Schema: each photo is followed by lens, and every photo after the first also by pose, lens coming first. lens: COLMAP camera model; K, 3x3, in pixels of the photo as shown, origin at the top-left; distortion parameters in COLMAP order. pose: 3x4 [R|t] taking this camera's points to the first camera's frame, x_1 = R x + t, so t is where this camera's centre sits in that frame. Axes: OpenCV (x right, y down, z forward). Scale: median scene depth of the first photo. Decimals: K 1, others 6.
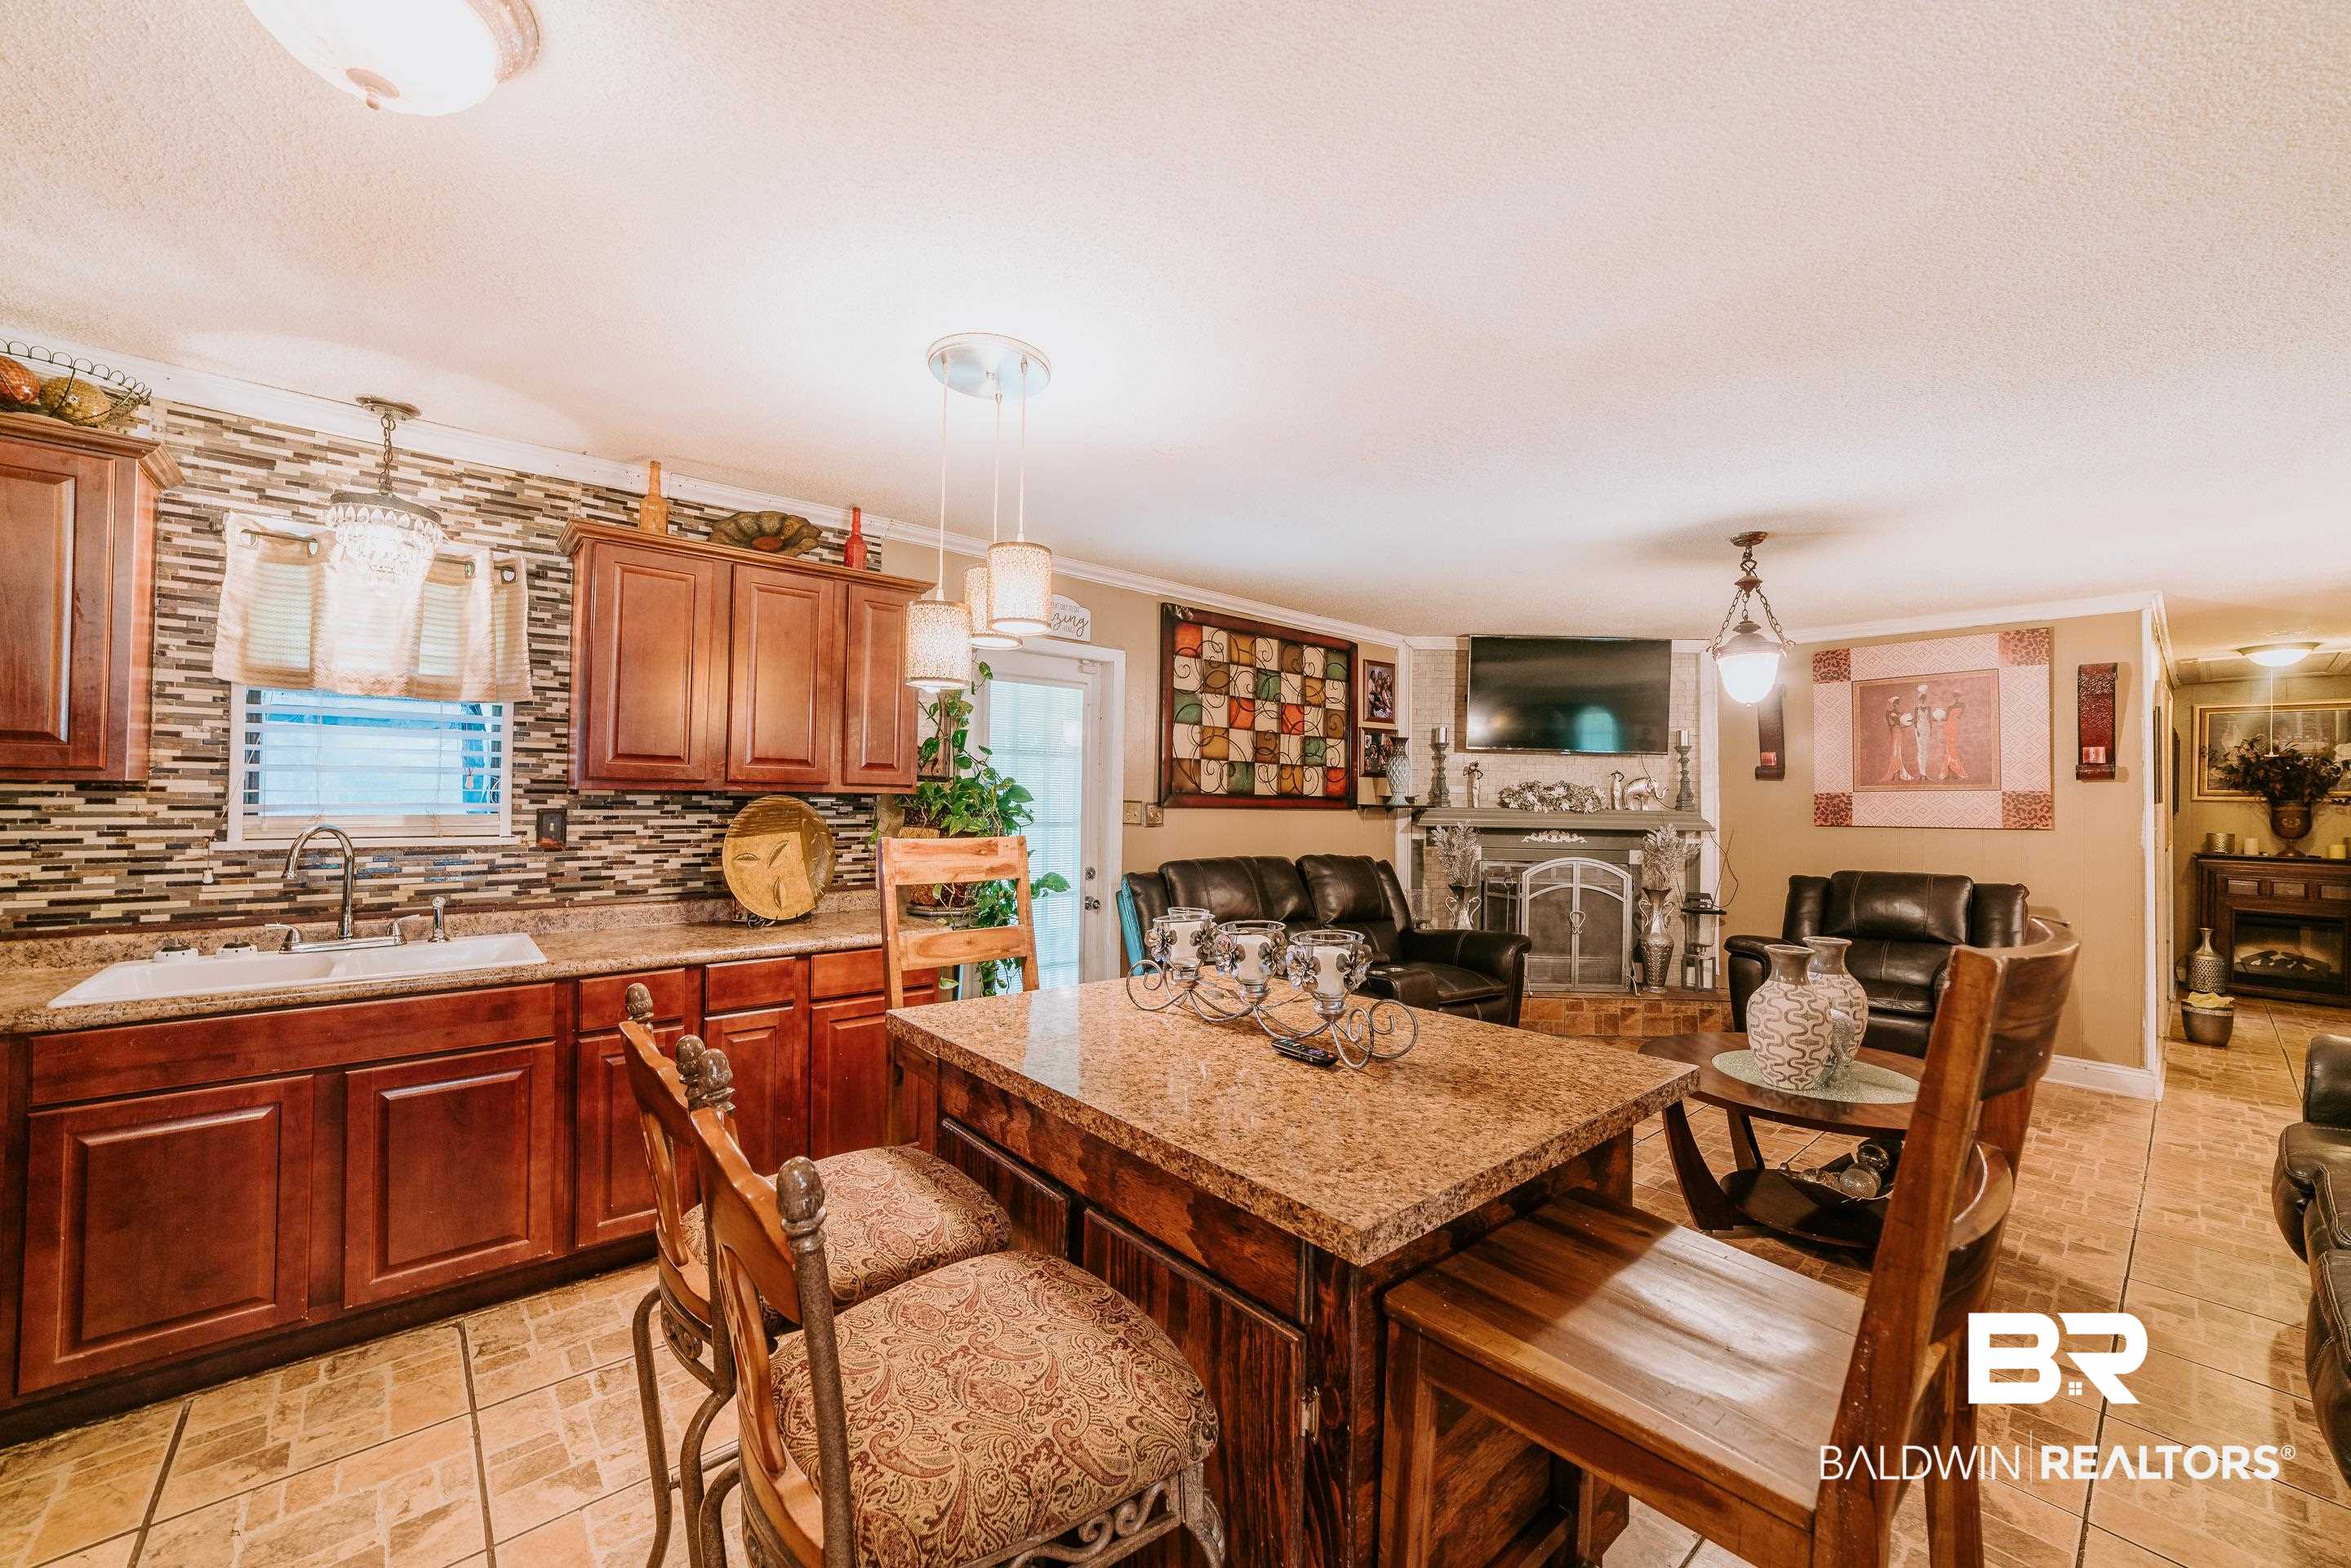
lens RADIAL K [[908.6, 0, 1179.7], [0, 908.6, 784.1], [0, 0, 1]] dist [-0.022462, 0.006577]
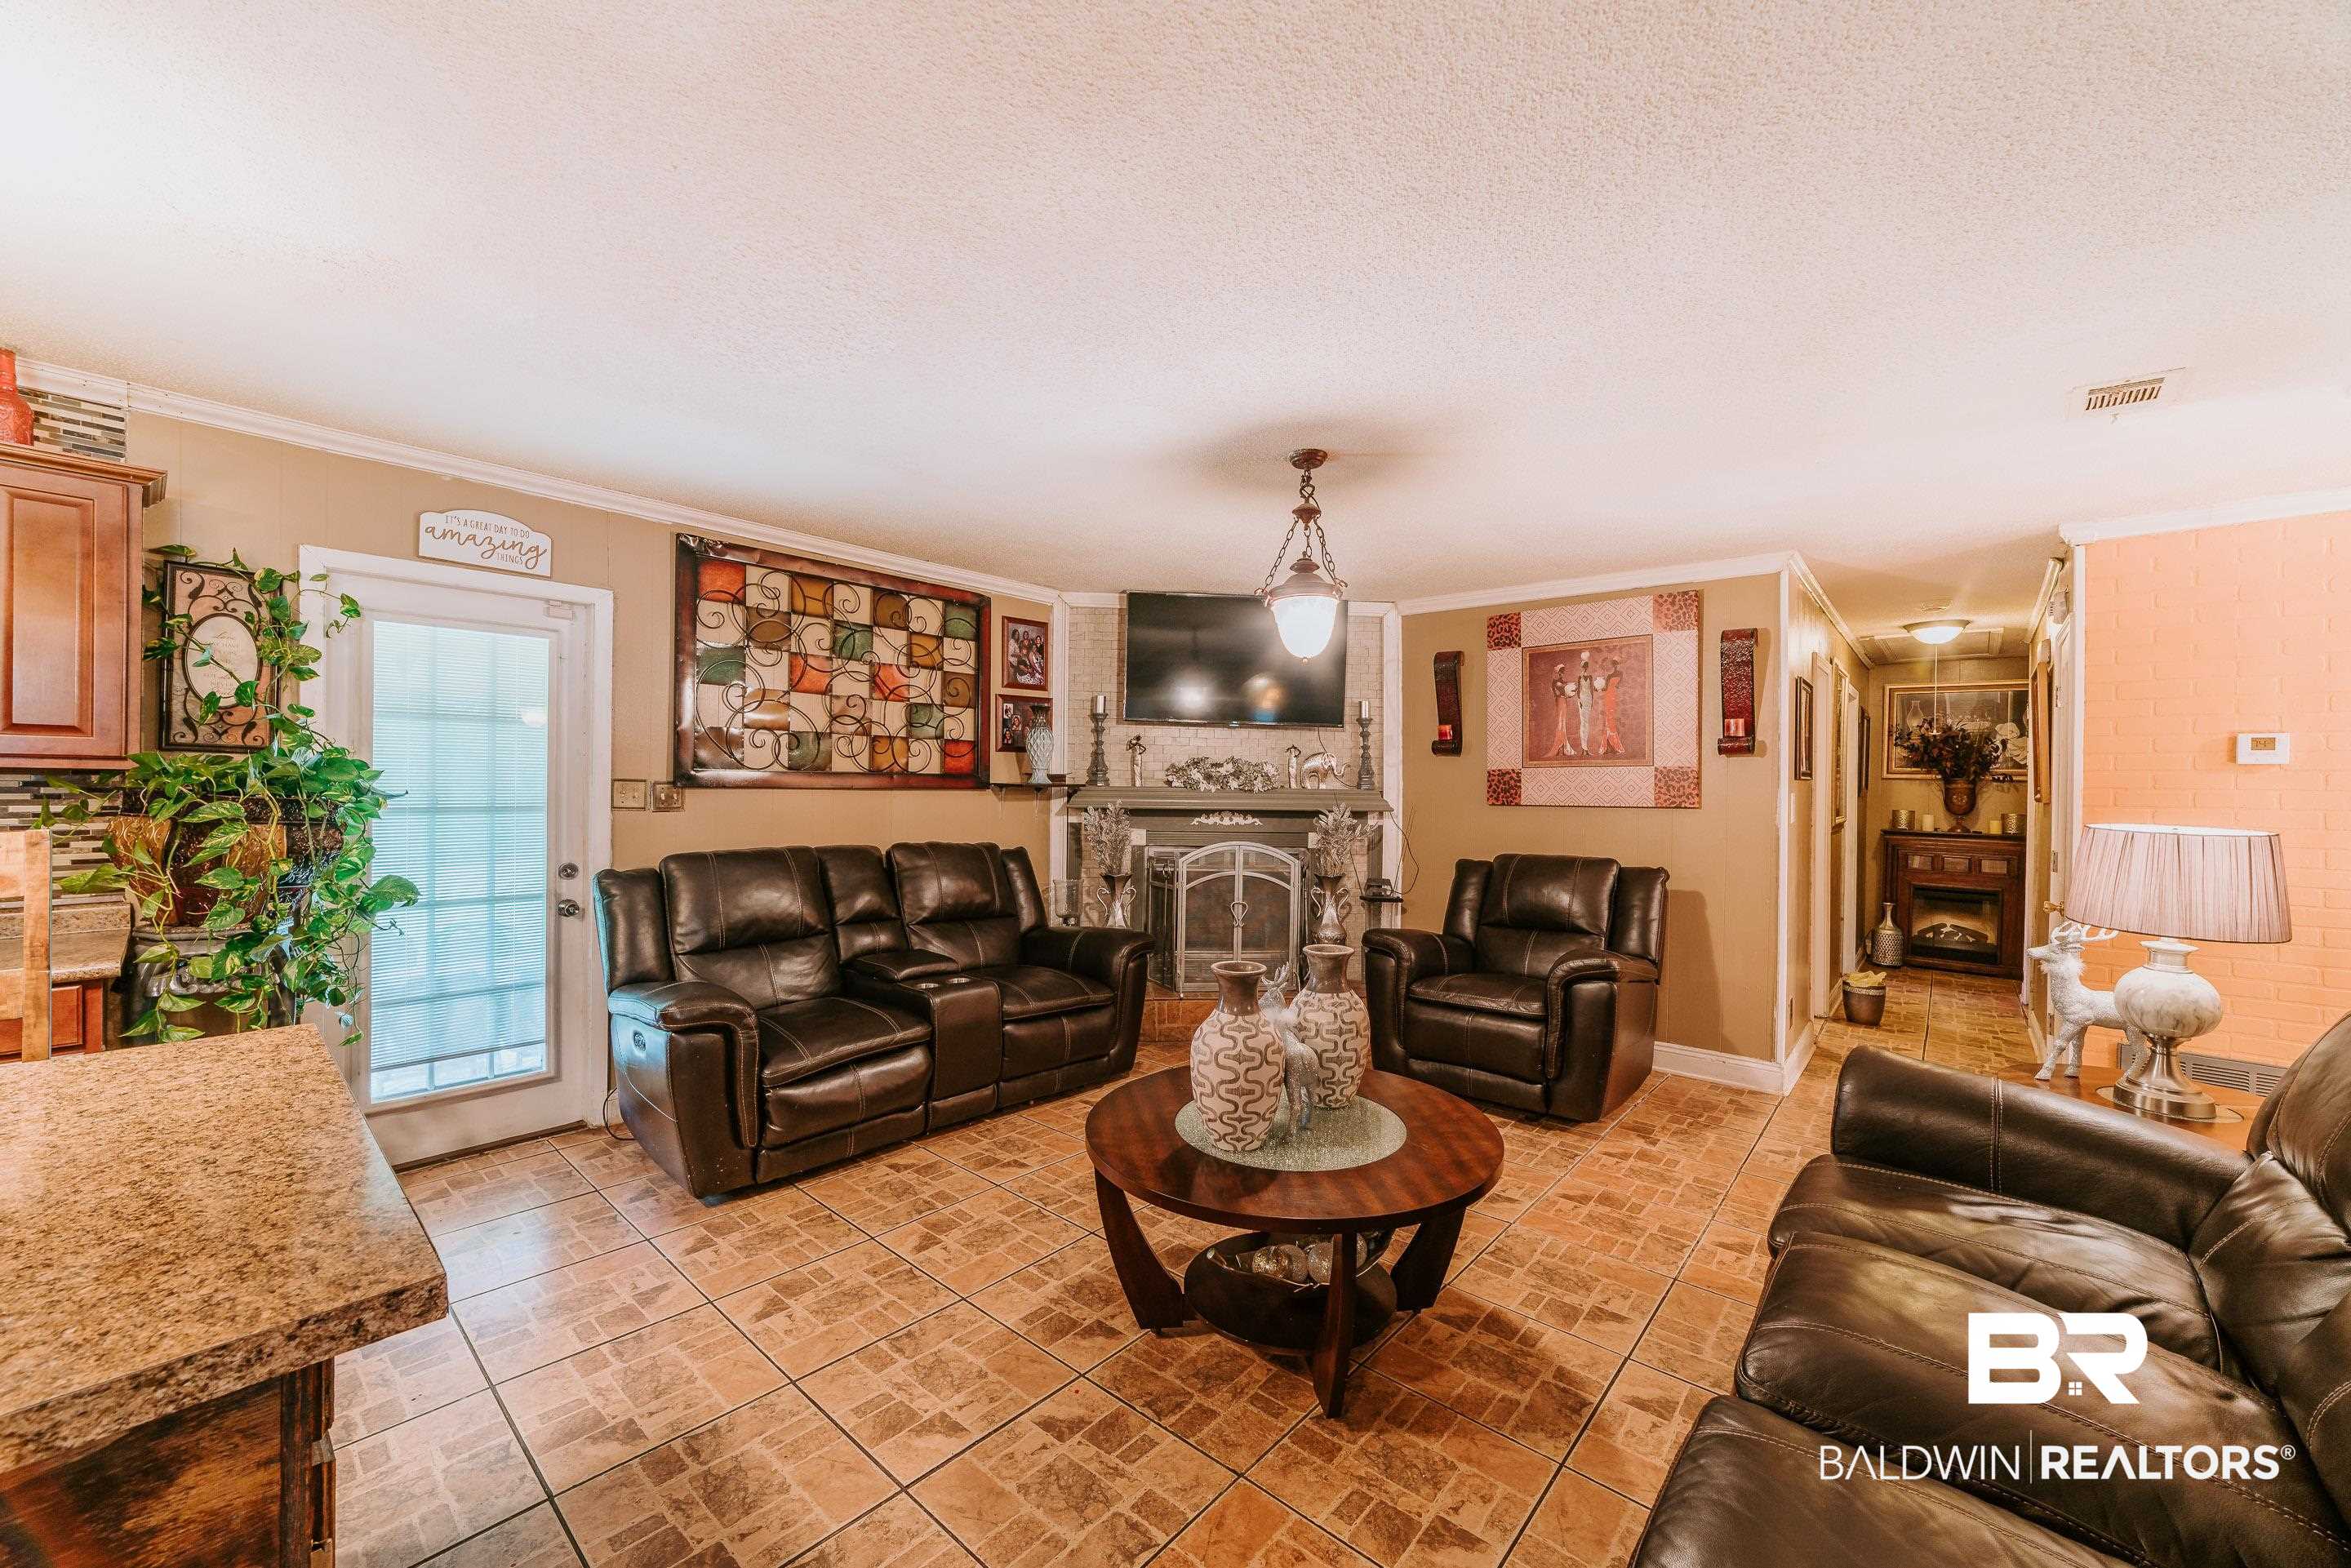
lens RADIAL K [[908.6, 0, 1178.9], [0, 908.6, 781.3], [0, 0, 1]] dist [-0.022462, 0.006577]
pose [[0.990873, -0.002343, 0.134778, 0.451855], [-0.000197, 0.999823, 0.018825, 0.007417], [-0.134798, -0.018679, 0.990697, 0.205991]]
